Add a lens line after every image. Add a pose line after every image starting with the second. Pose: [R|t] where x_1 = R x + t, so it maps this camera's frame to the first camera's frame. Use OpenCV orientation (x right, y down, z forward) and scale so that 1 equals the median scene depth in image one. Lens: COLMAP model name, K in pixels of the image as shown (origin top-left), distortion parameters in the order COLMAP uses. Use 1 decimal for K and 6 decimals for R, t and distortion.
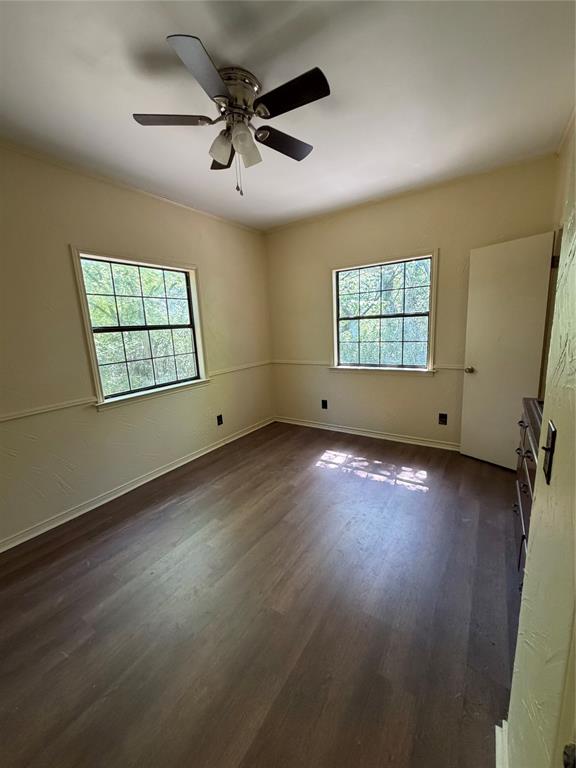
lens RADIAL K [[306.7, 0, 287.4], [0, 306.7, 382.1], [0, 0, 1]] dist [0.001508, -0.000316]
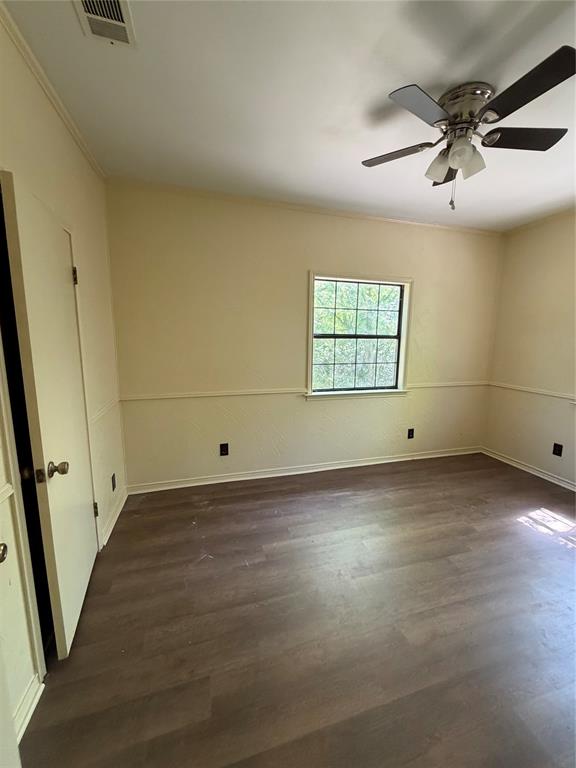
lens RADIAL K [[306.7, 0, 287.4], [0, 306.7, 382.1], [0, 0, 1]] dist [0.001508, -0.000316]
pose [[0.762745, 0.154470, -0.627980, 0.101346], [-0.168396, 0.984996, 0.037755, -0.013090], [0.624390, 0.076952, 0.777313, -0.029878]]
